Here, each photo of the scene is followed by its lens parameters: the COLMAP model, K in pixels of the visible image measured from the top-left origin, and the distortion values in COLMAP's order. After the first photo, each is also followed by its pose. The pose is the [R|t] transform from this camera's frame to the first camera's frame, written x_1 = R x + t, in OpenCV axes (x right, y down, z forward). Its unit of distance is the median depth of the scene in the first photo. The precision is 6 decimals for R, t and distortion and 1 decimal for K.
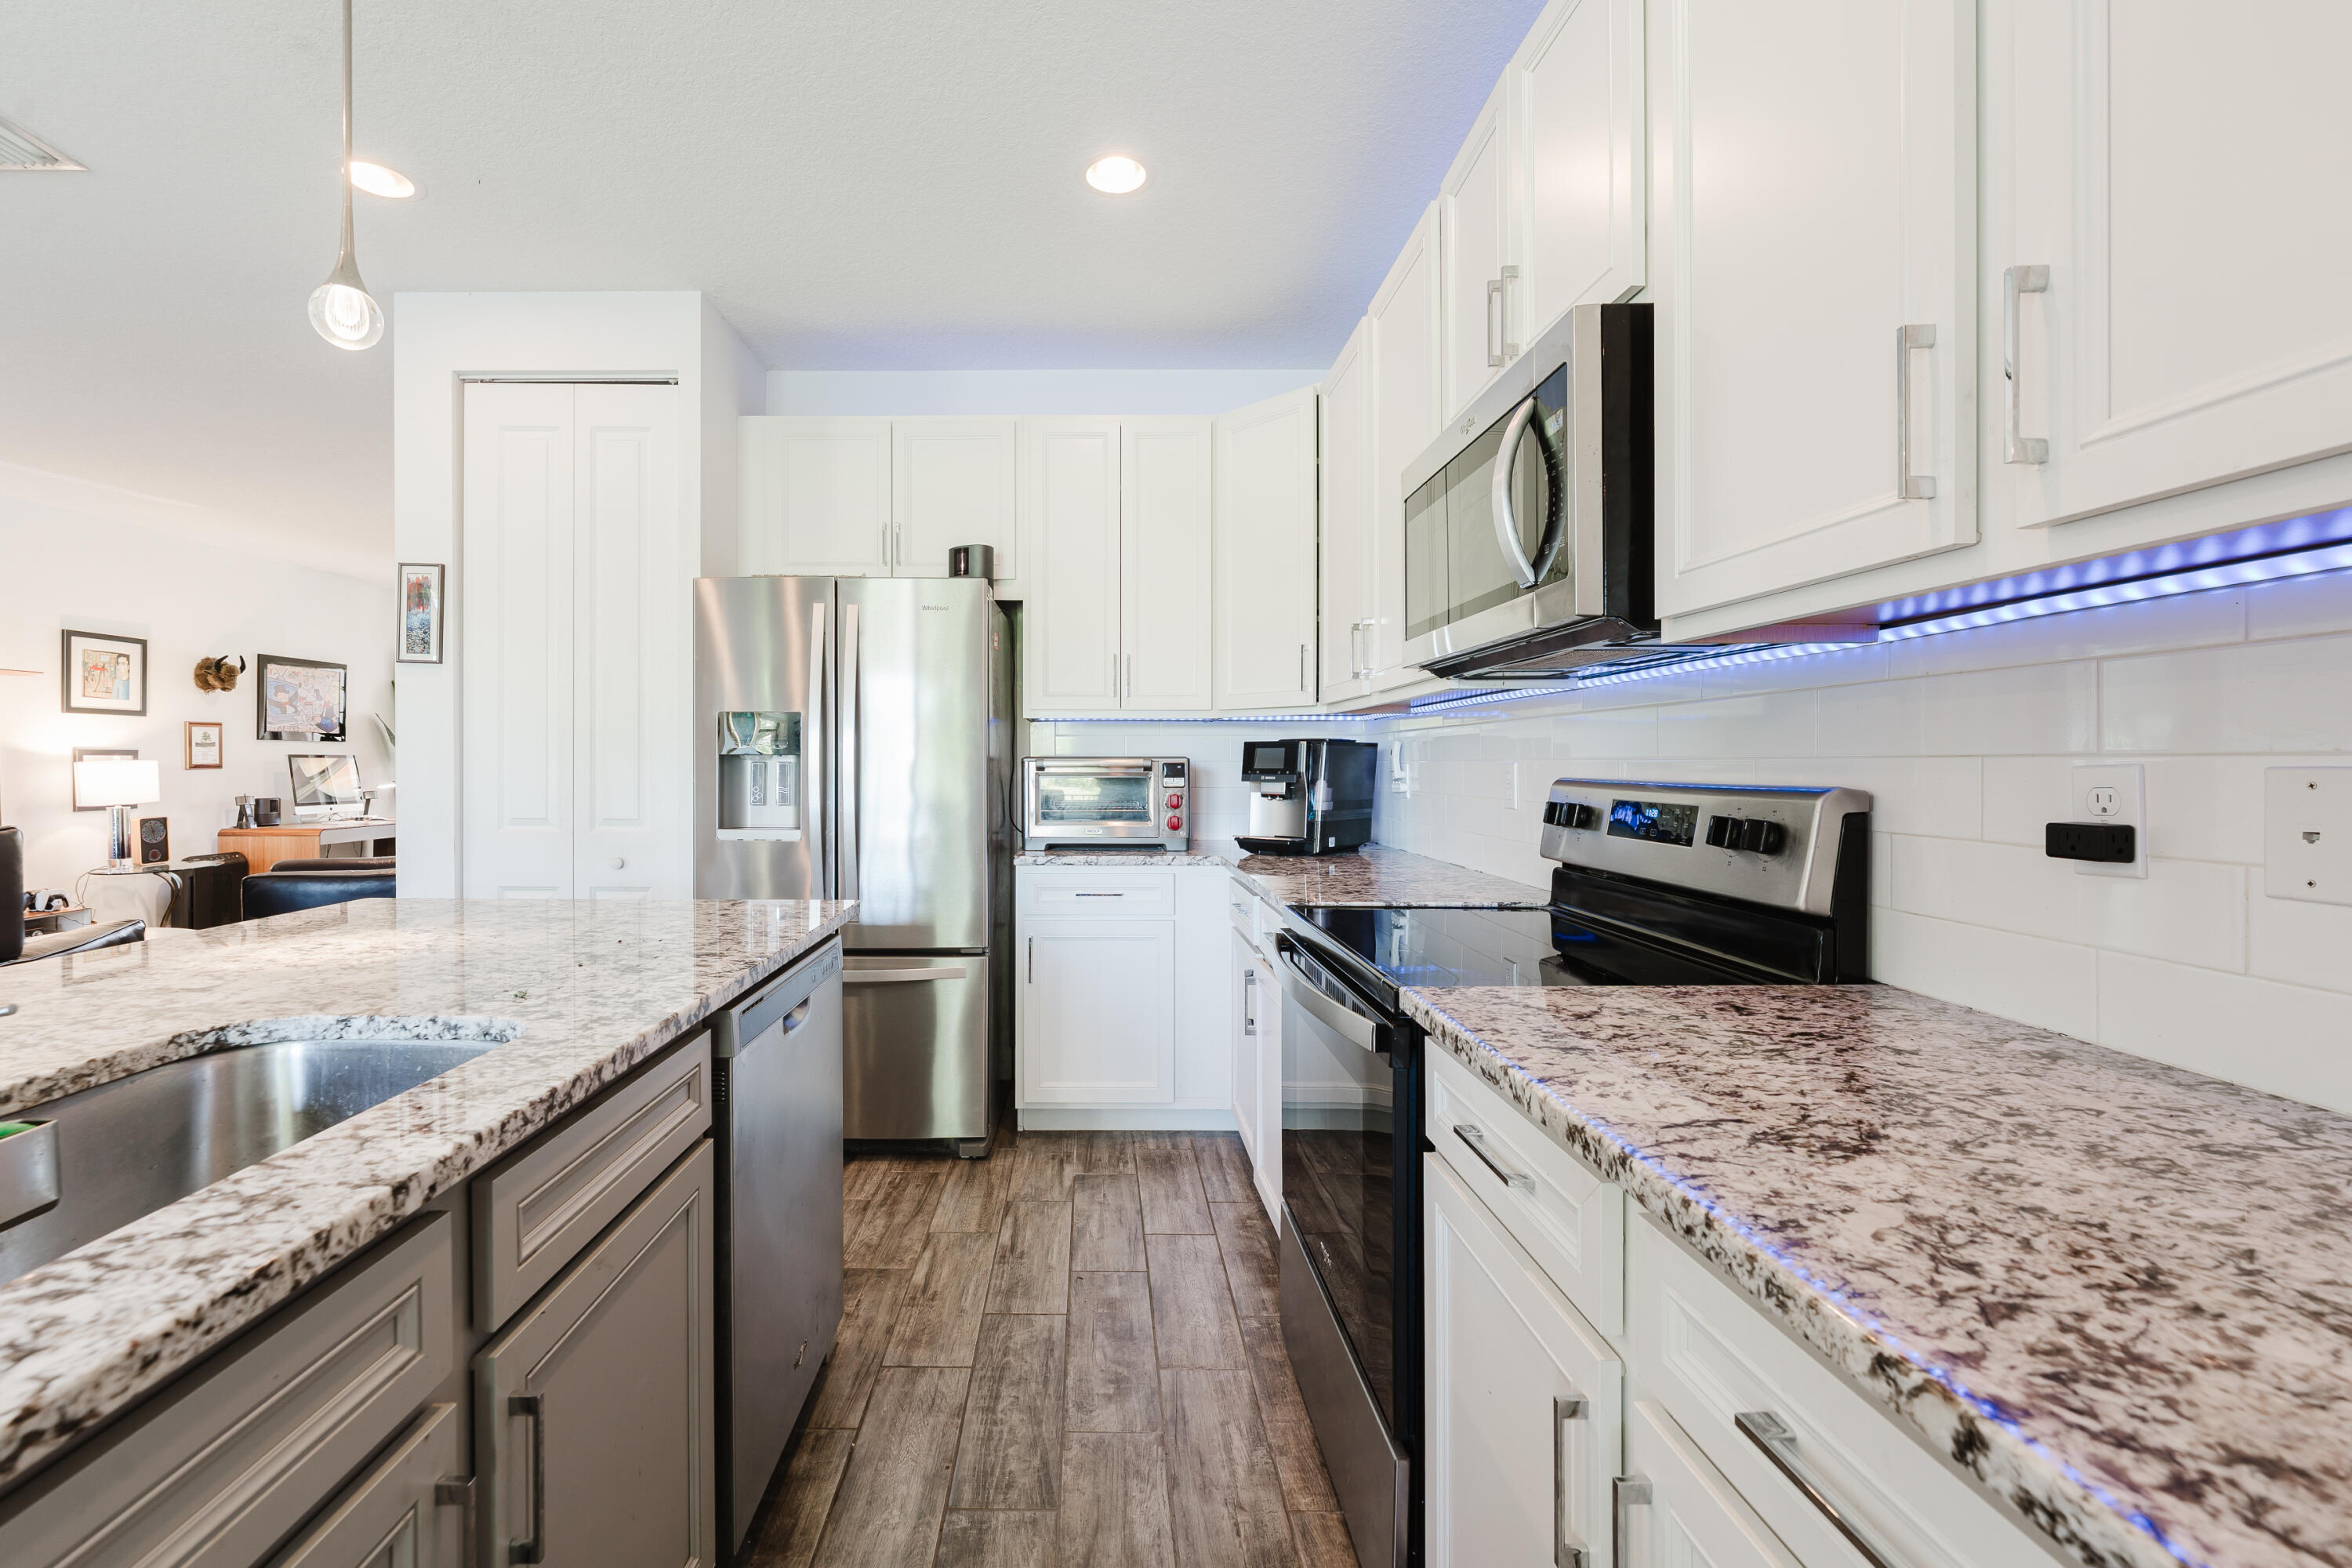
lens RADIAL K [[954.6, 0, 1168.8], [0, 954.6, 736.9], [0, 0, 1]] dist [-0.003572, -0.000578]
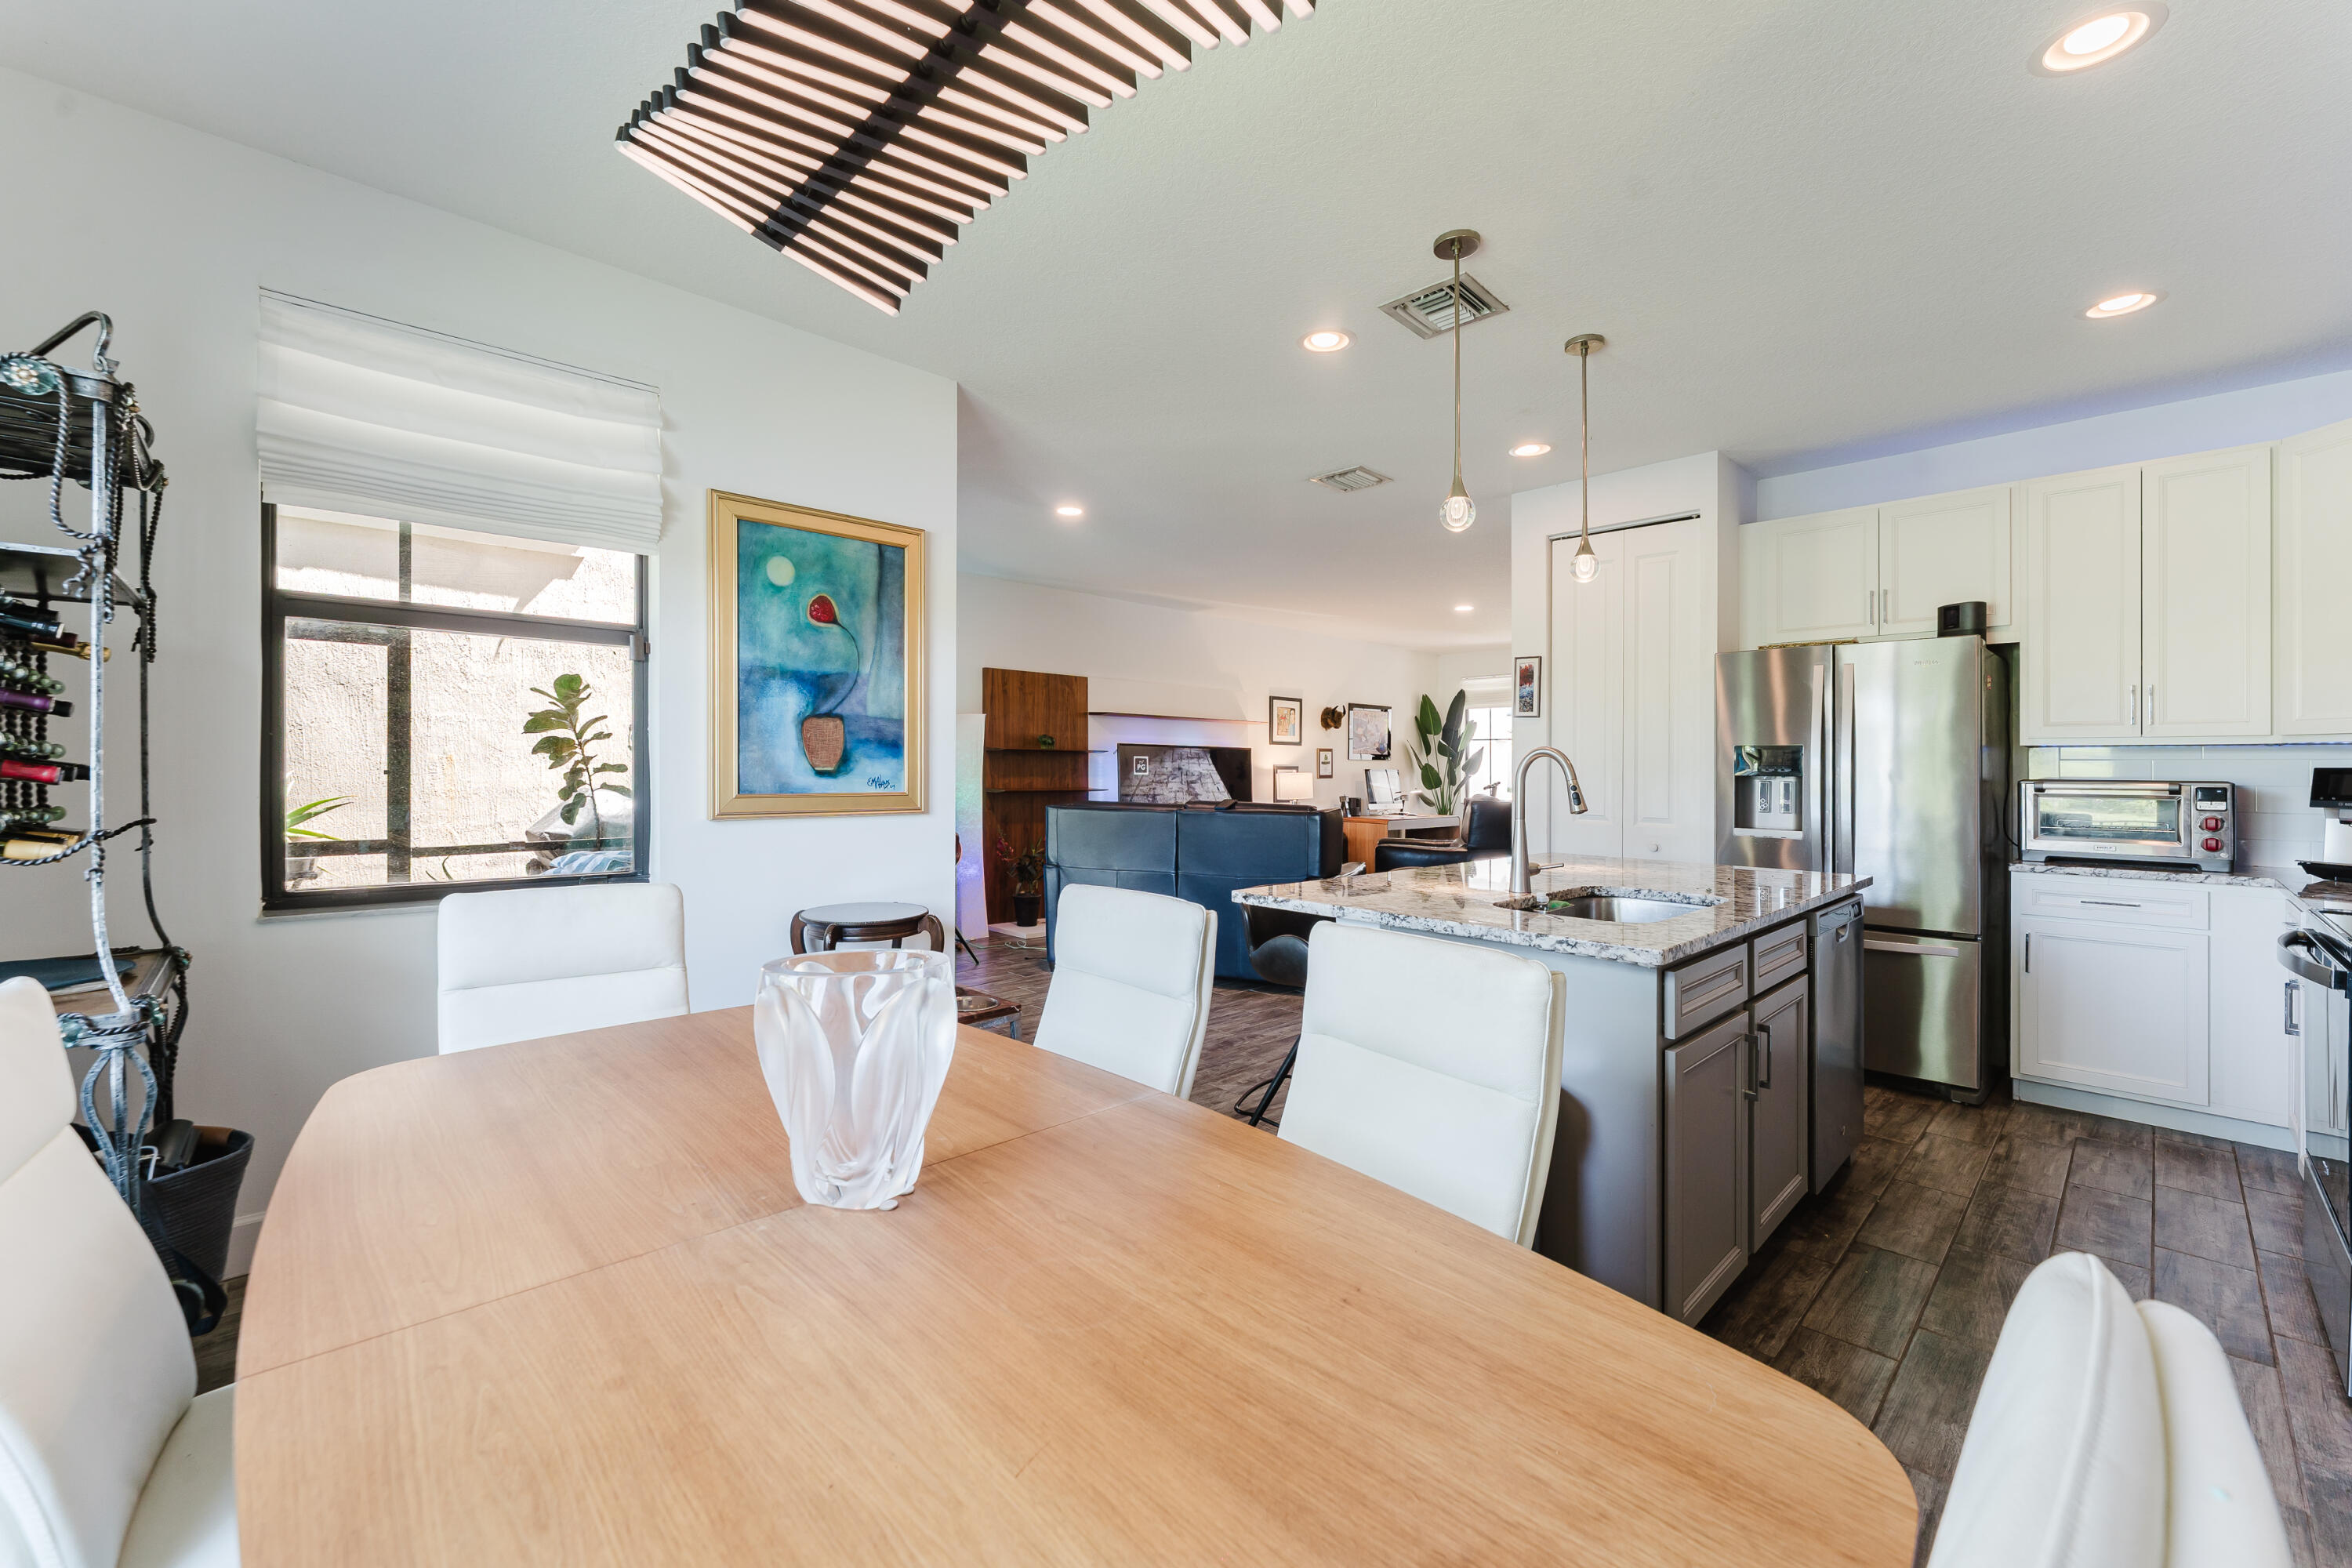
lens RADIAL K [[923.4, 0, 1179.1], [0, 923.4, 770.5], [0, 0, 1]] dist [-0.000436, 0.000115]
pose [[0.625154, 0.003575, -0.780493, 0.085425], [0.013608, 0.999788, 0.015480, -0.021627], [0.780382, -0.020298, 0.624973, -0.503315]]
